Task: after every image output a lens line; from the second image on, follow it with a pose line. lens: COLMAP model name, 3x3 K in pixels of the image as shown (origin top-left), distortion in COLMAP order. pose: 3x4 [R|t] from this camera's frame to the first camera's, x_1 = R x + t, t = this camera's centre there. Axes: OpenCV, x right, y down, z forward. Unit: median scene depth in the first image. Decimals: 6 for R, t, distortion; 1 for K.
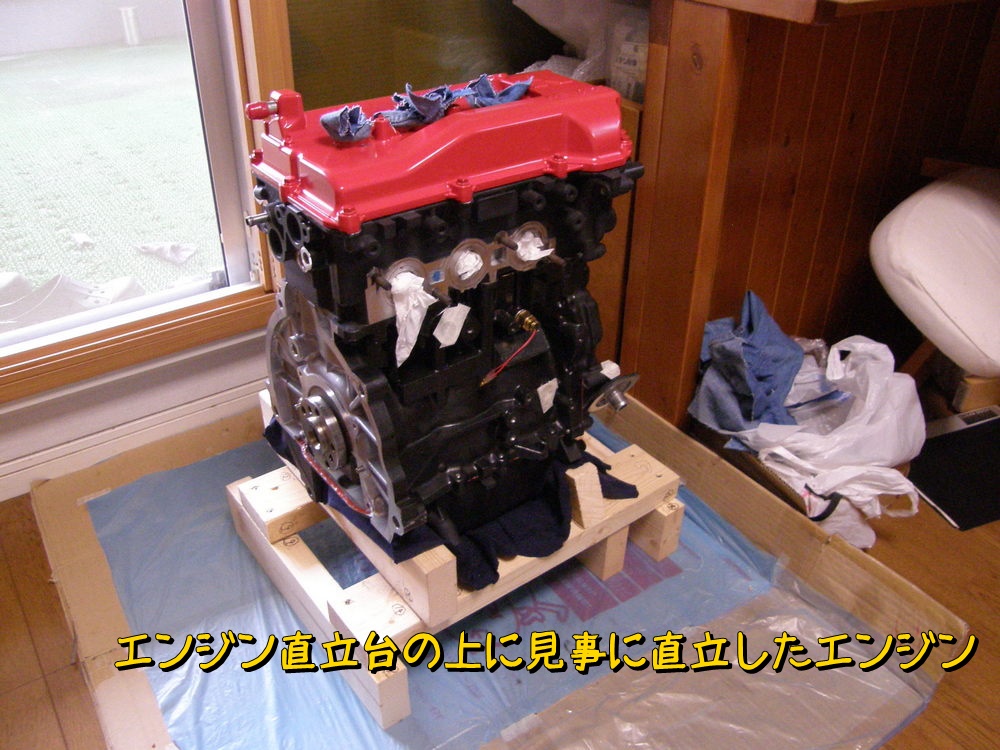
lens RADIAL K [[936.9, 0, 500.0], [0, 936.9, 375.0], [0, 0, 1]] dist [-0.000057, 0.000206]
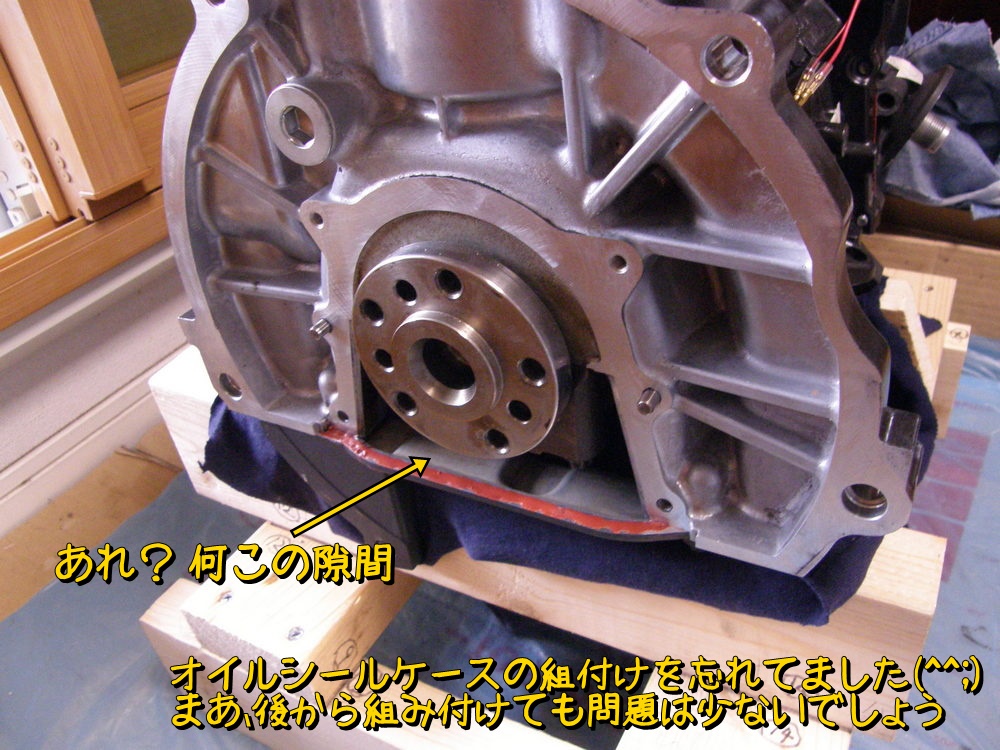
lens RADIAL K [[848.5, 0, 500.5], [0, 848.5, 389.9], [0, 0, 1]] dist [-0.005545, -0.003796]
pose [[0.904915, -0.329301, 0.269611, -0.209977], [0.325178, 0.943672, 0.061177, 0.048950], [-0.274570, 0.032312, 0.961024, 0.568781]]
